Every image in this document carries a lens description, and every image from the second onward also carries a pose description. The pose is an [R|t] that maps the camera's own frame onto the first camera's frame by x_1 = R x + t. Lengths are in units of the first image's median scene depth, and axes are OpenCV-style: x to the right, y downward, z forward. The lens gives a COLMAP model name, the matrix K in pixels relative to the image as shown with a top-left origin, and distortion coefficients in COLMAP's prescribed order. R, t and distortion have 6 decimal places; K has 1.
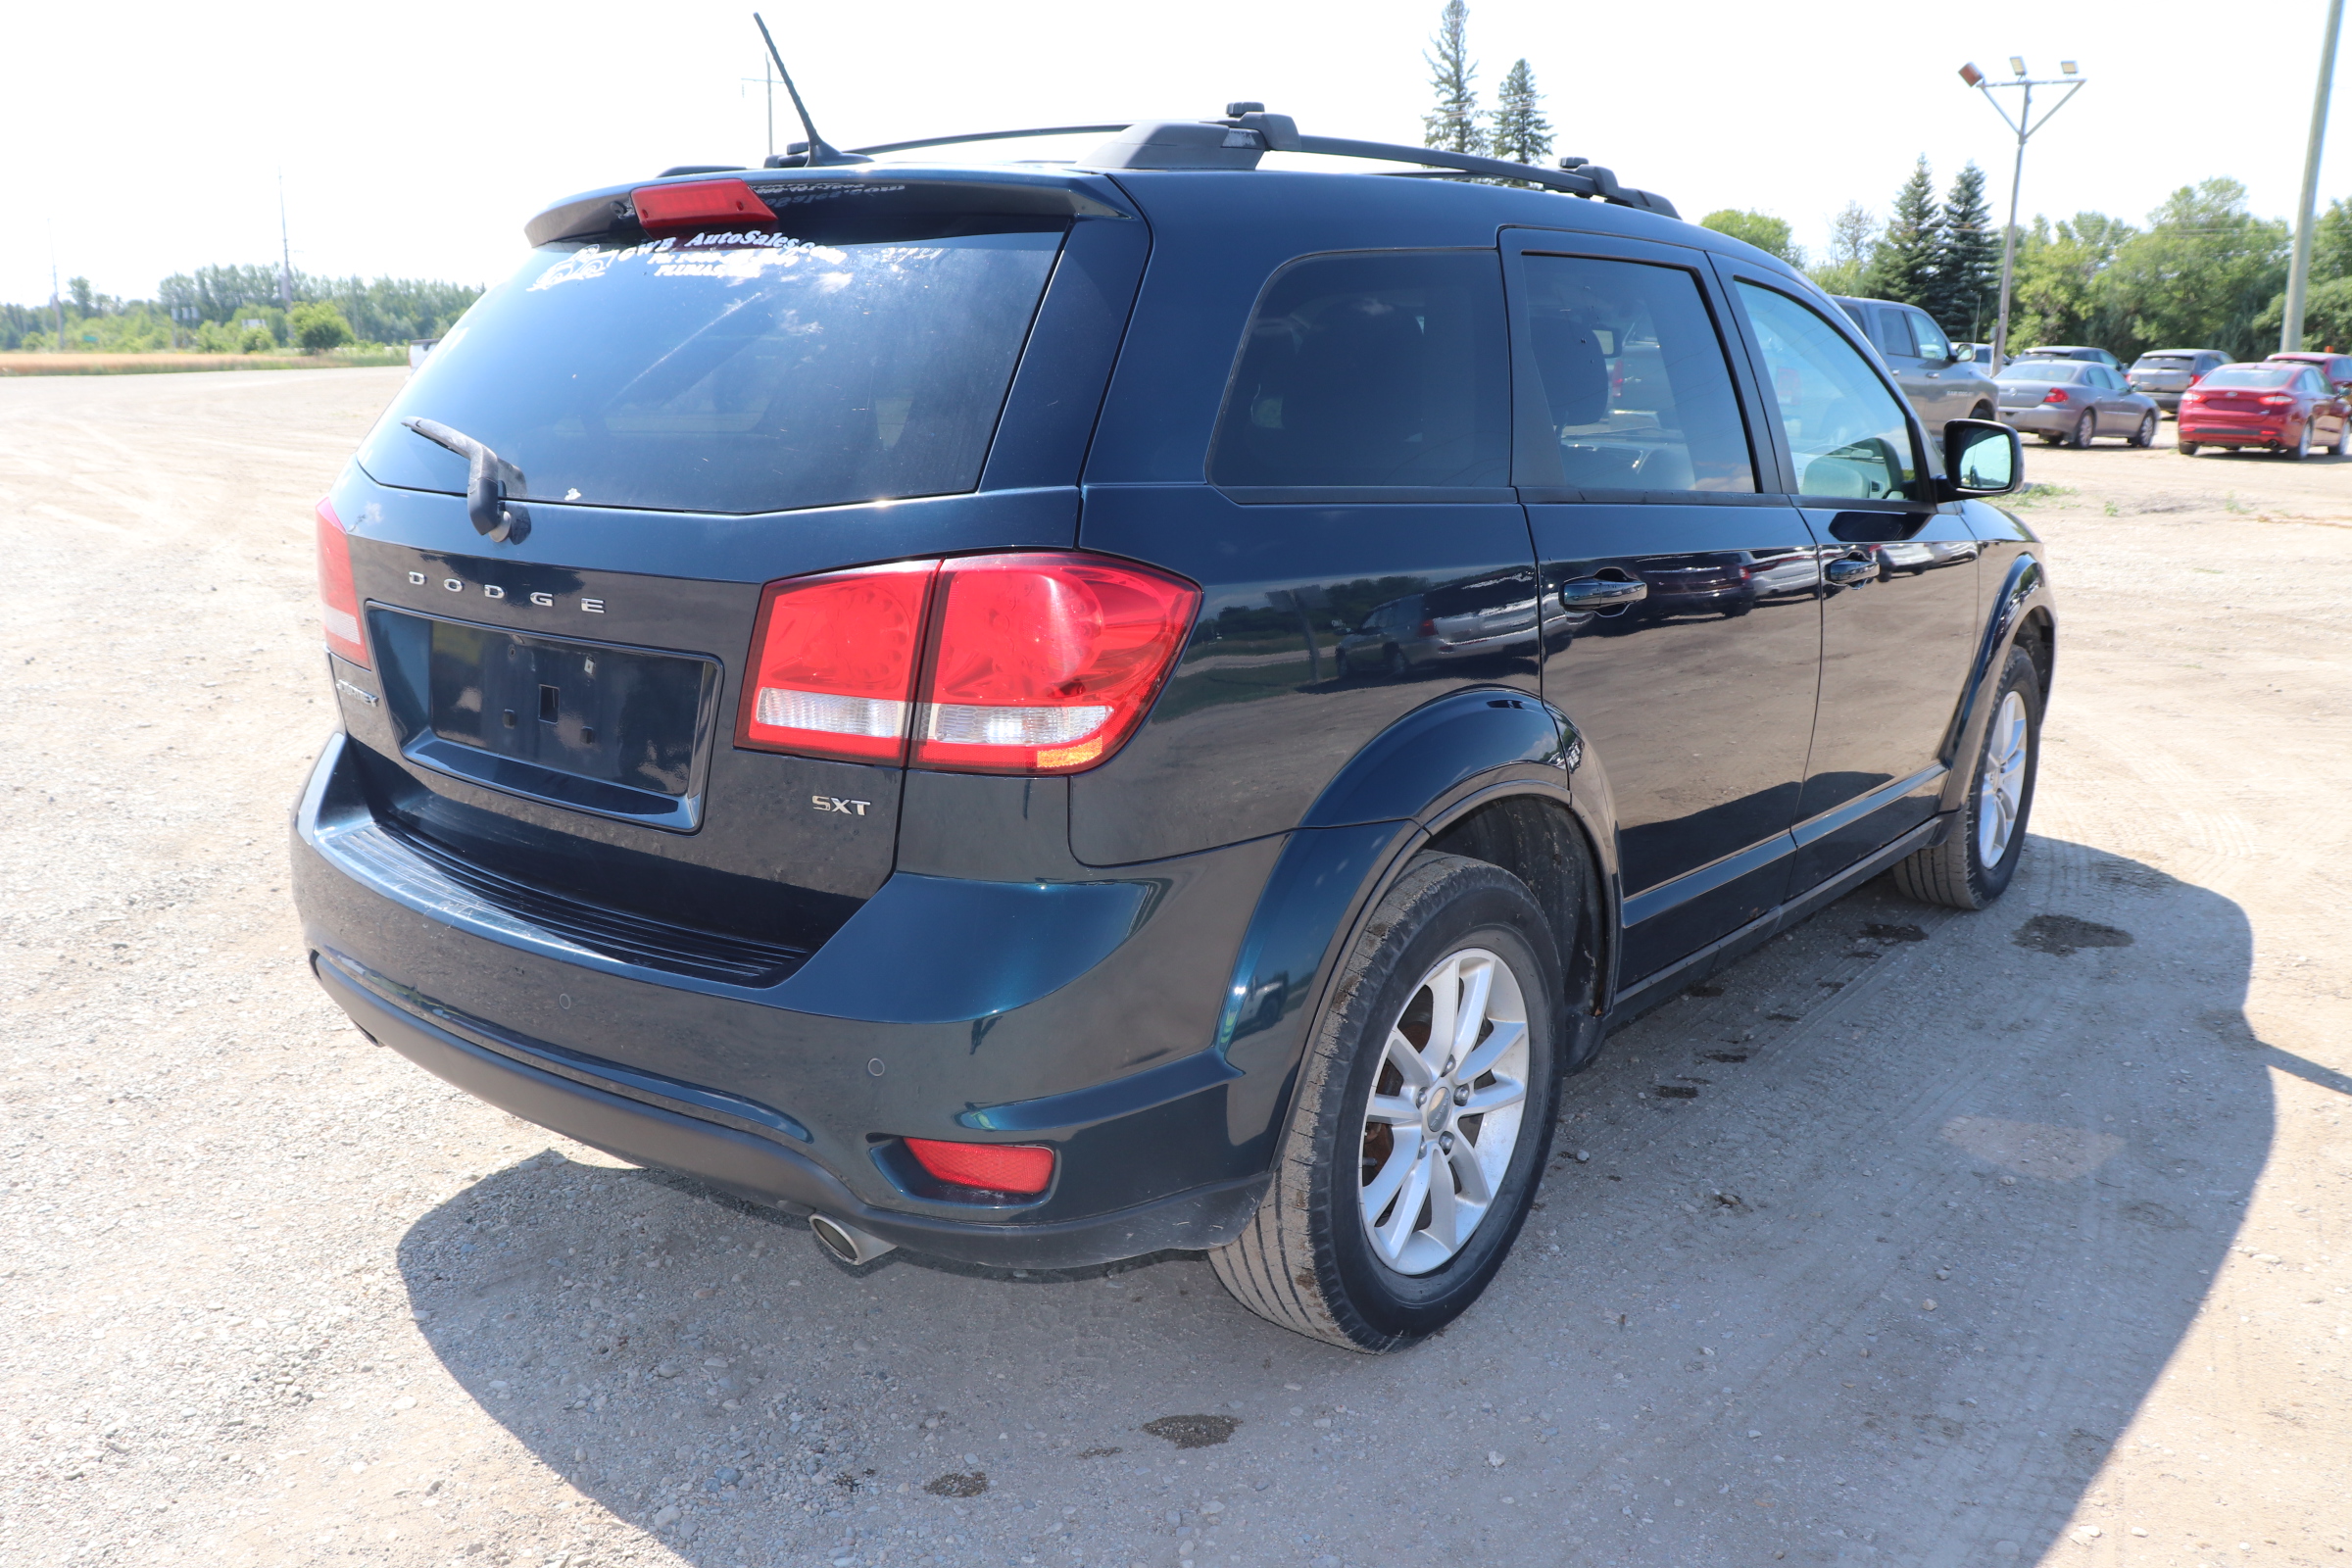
lens RADIAL K [[1913.5, 0, 1189.0], [0, 1913.5, 782.5], [0, 0, 1]] dist [-0.150922, 0.109012]
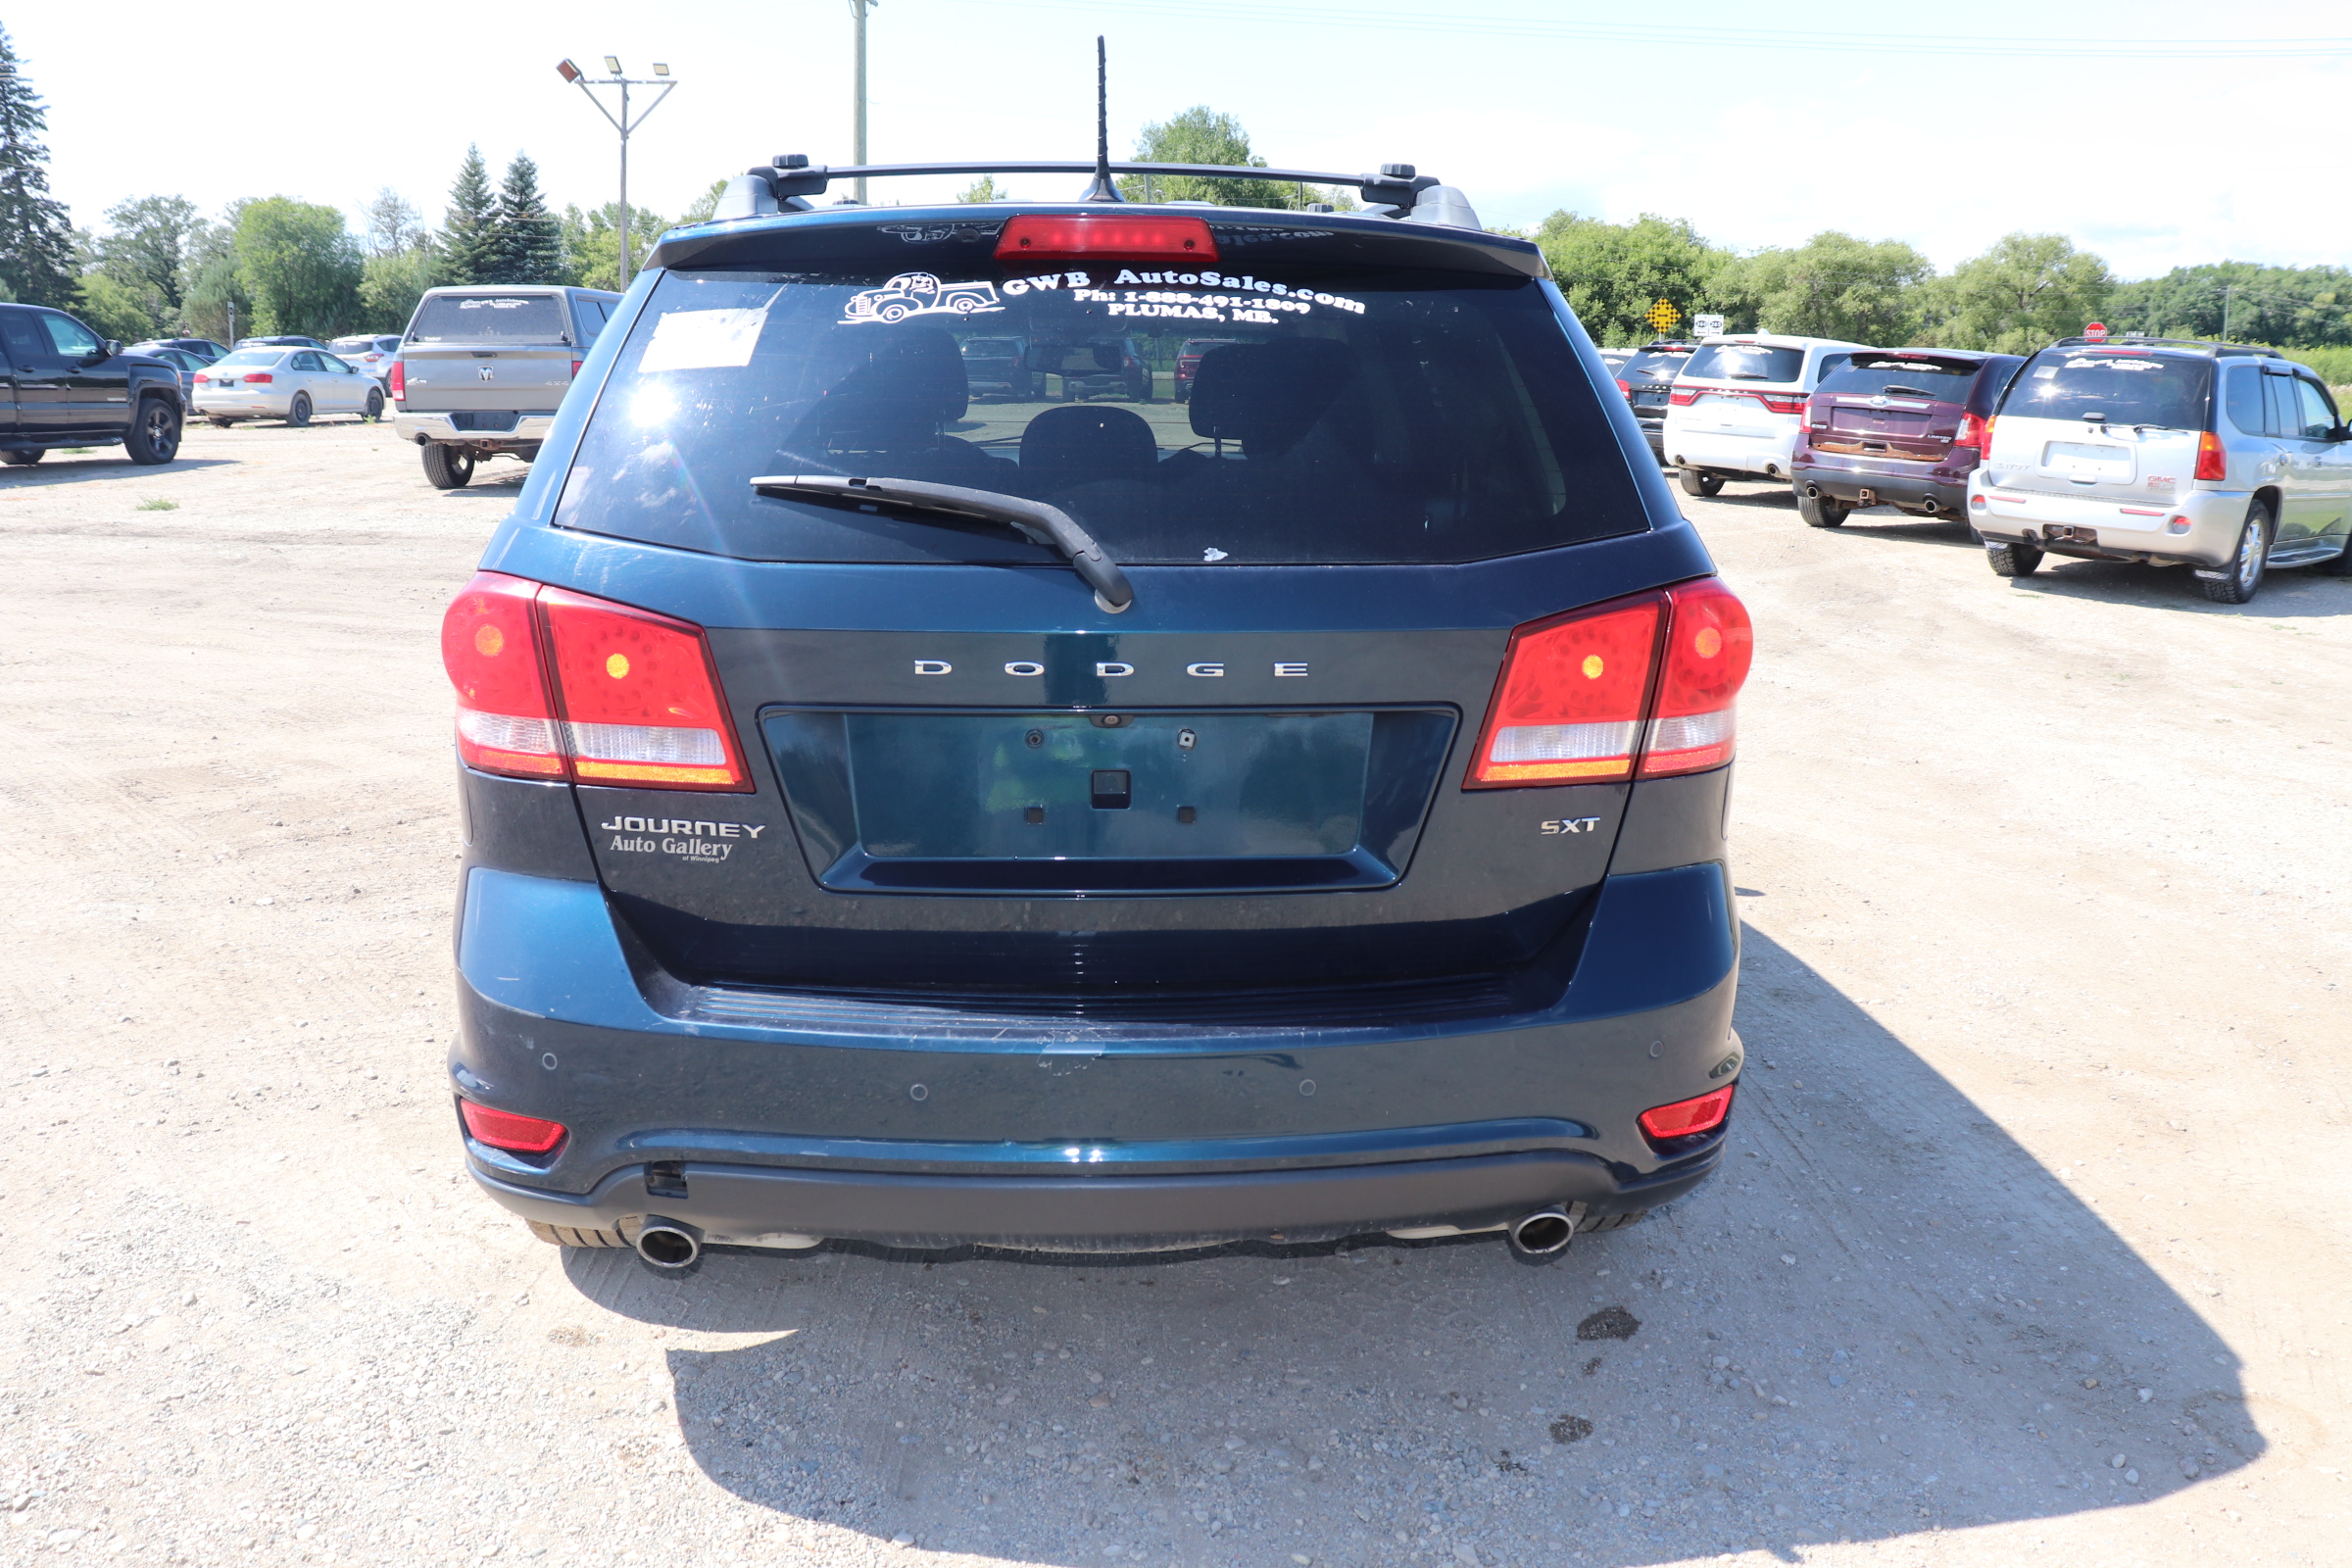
lens RADIAL K [[1913.5, 0, 1183.6], [0, 1913.5, 778.8], [0, 0, 1]] dist [-0.150922, 0.109012]
pose [[0.740723, -0.146204, 0.655709, -0.056683], [0.143174, 0.987964, 0.058550, -0.005905], [-0.656377, 0.050511, 0.752740, 0.017890]]
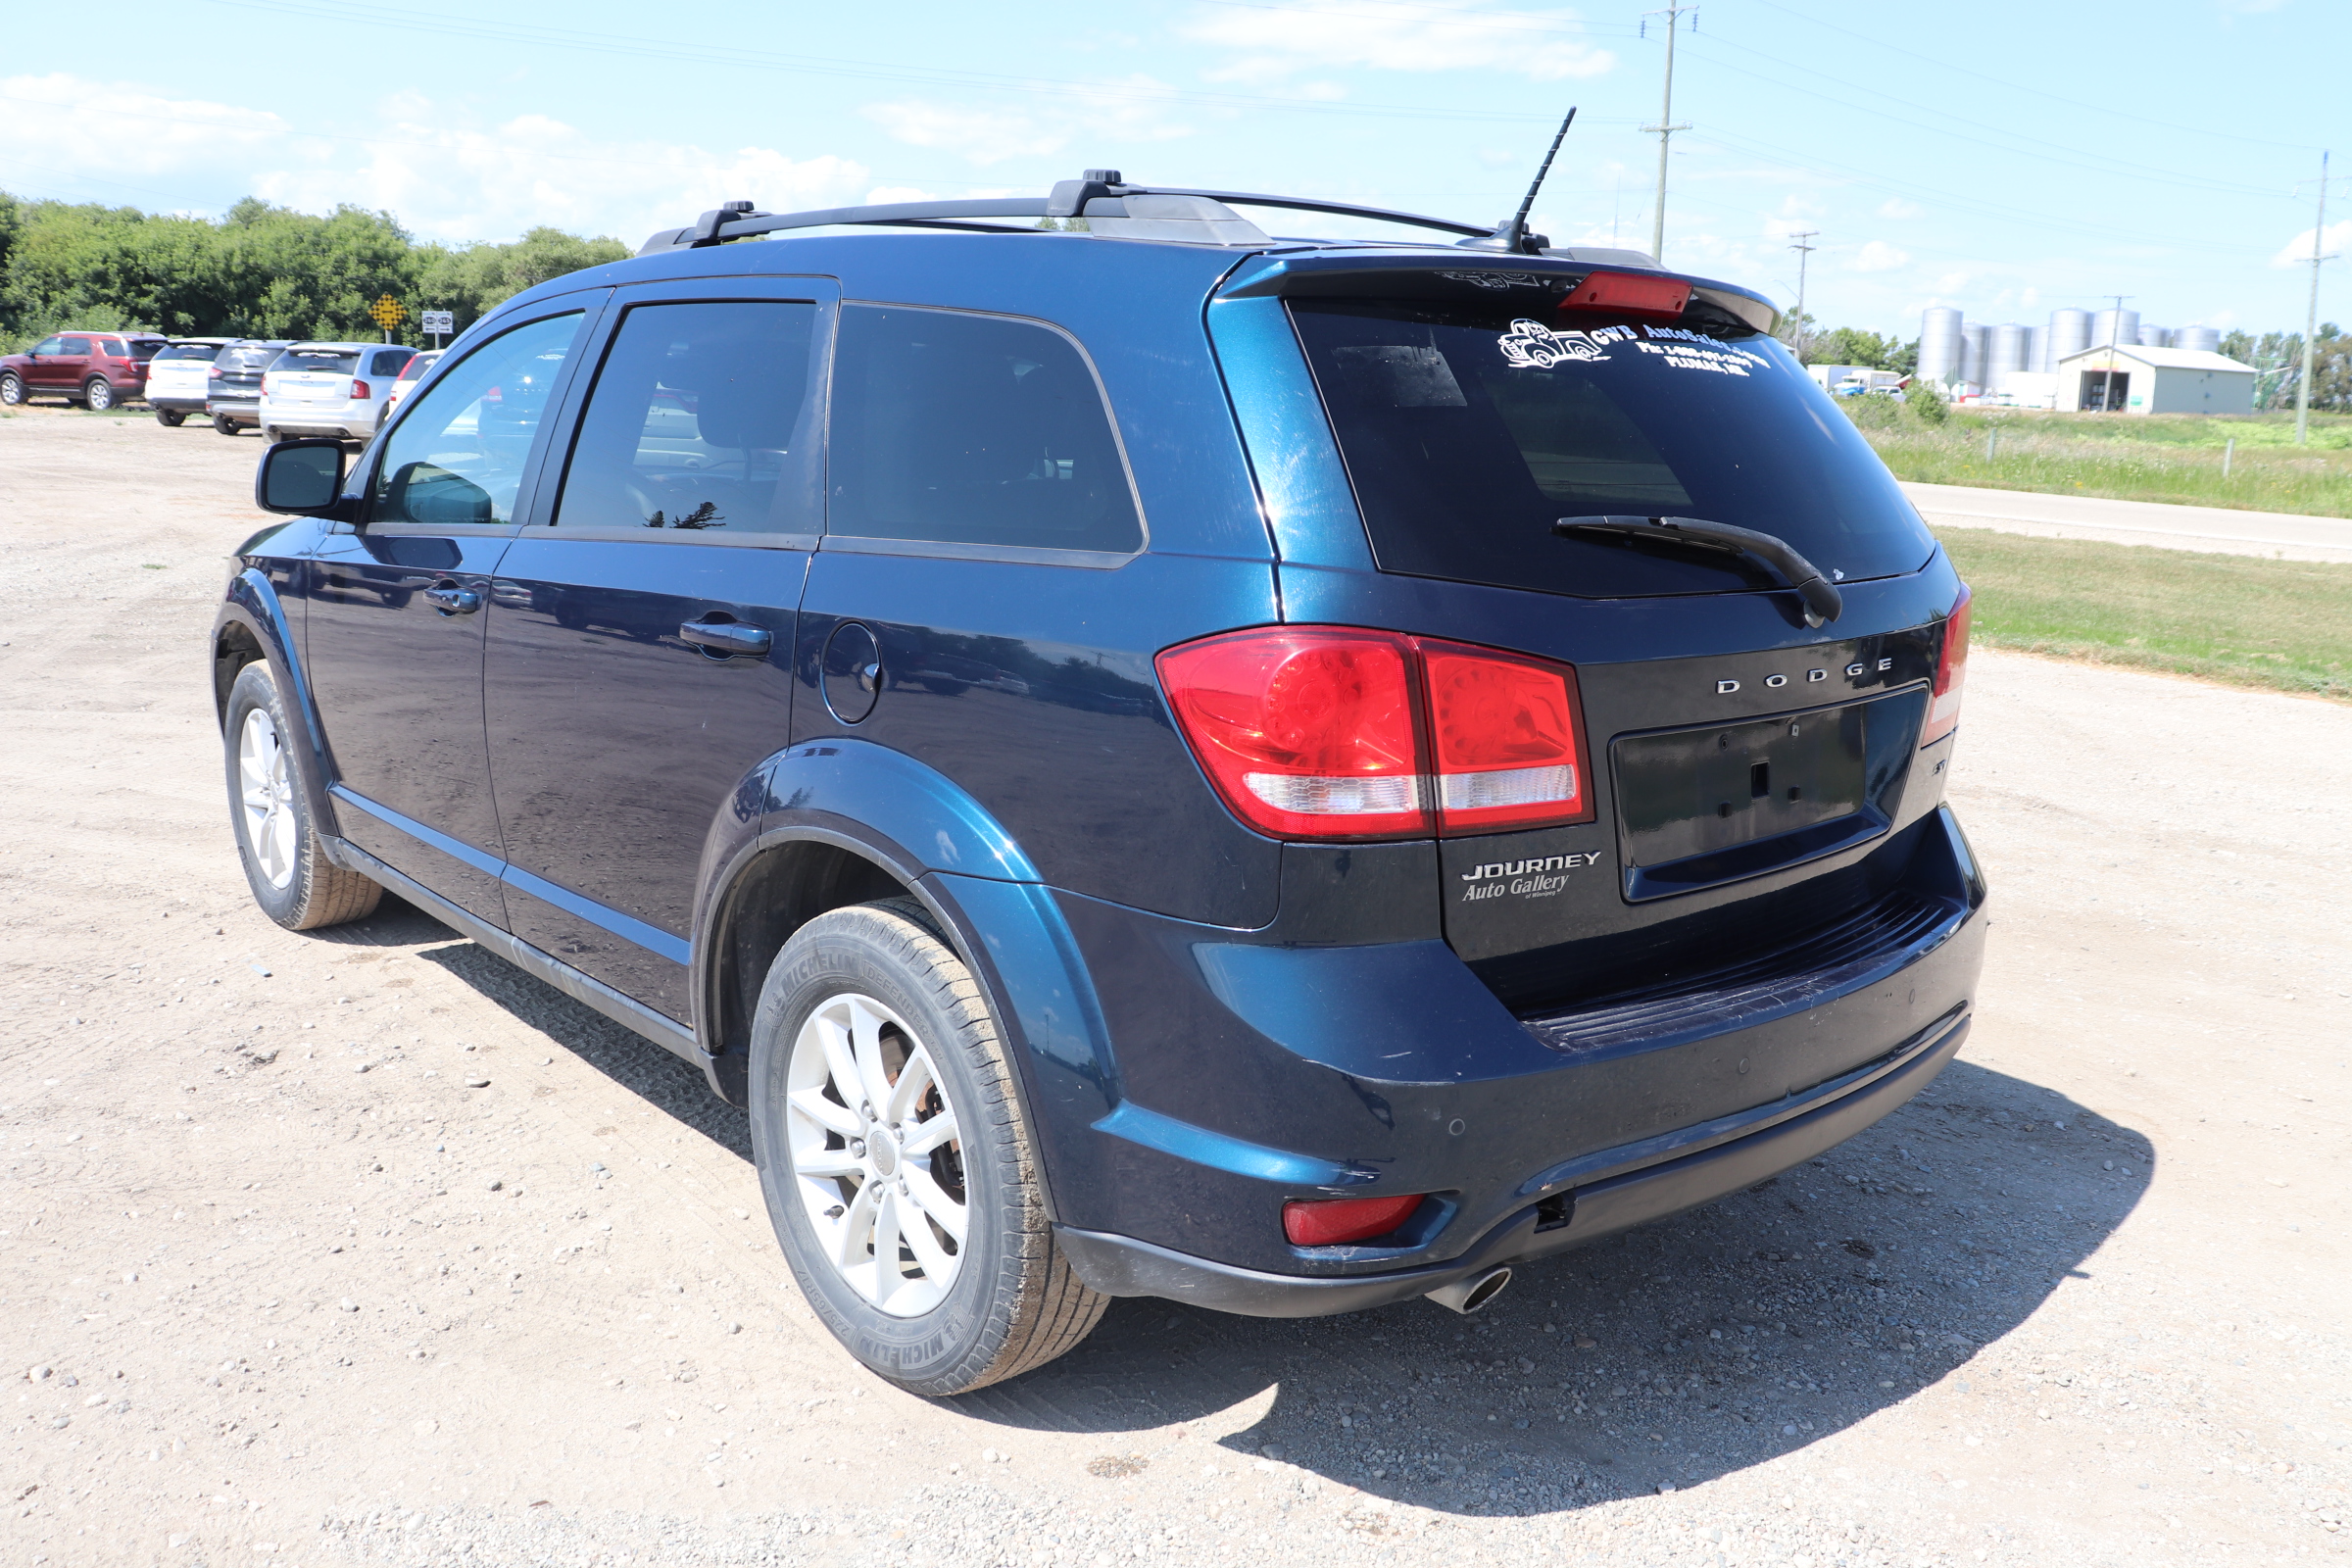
lens RADIAL K [[1913.5, 0, 1172.1], [0, 1913.5, 788.3], [0, 0, 1]] dist [-0.150922, 0.109012]
pose [[0.170874, -0.211938, 0.962229, -0.086524], [0.190209, 0.965317, 0.178841, -0.017528], [-0.966759, 0.152465, 0.205260, 0.067134]]
